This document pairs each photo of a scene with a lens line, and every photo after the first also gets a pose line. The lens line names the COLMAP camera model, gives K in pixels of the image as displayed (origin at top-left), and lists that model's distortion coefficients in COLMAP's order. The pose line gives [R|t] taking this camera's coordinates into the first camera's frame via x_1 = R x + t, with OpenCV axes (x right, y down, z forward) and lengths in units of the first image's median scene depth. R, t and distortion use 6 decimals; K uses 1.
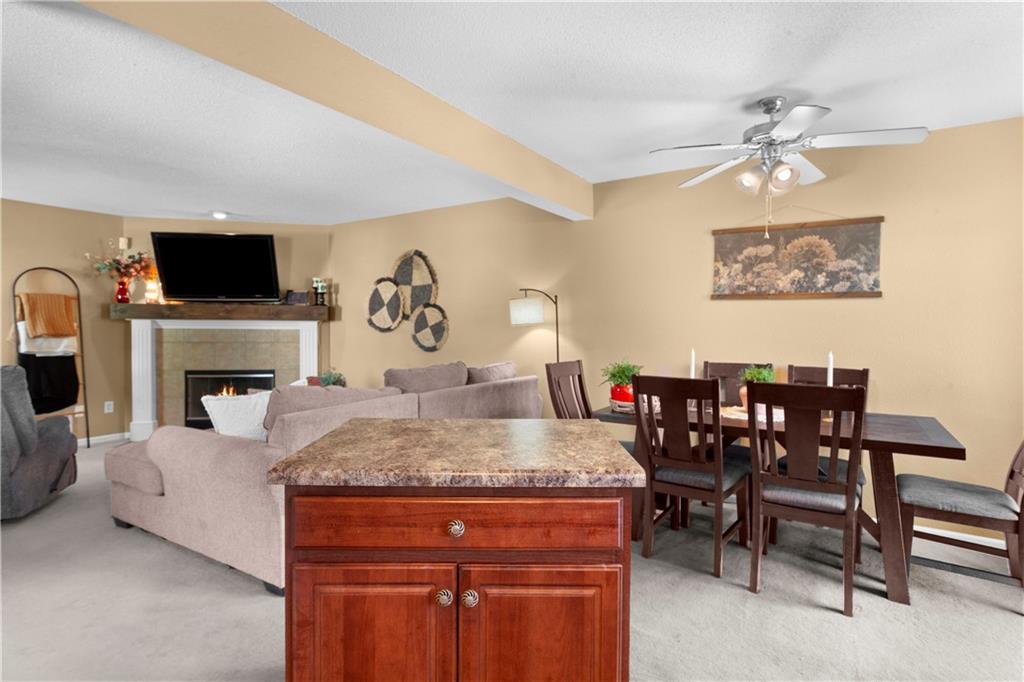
lens RADIAL K [[542.8, 0, 513.1], [0, 542.8, 342.0], [0, 0, 1]] dist [0.000579, -0.001507]
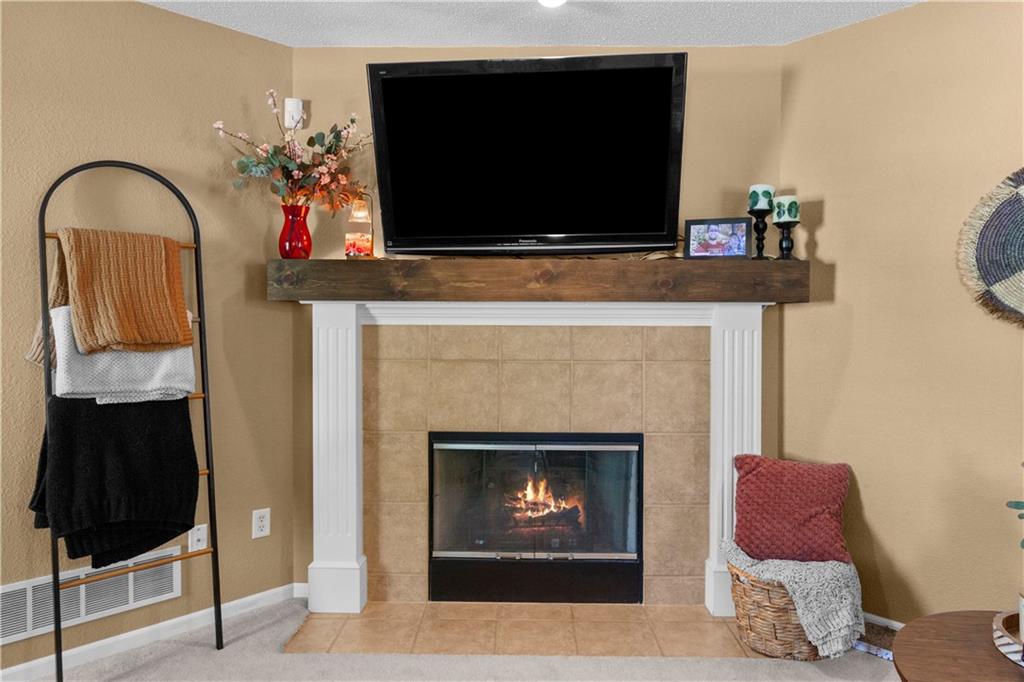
lens RADIAL K [[683.9, 0, 511.4], [0, 683.9, 340.1], [0, 0, 1]] dist [-0.004347, 0.002795]
pose [[0.974630, 0.002155, -0.223812, -0.454331], [-0.002339, 0.999997, -0.000557, -0.014371], [0.223810, 0.001066, 0.974632, 0.553097]]
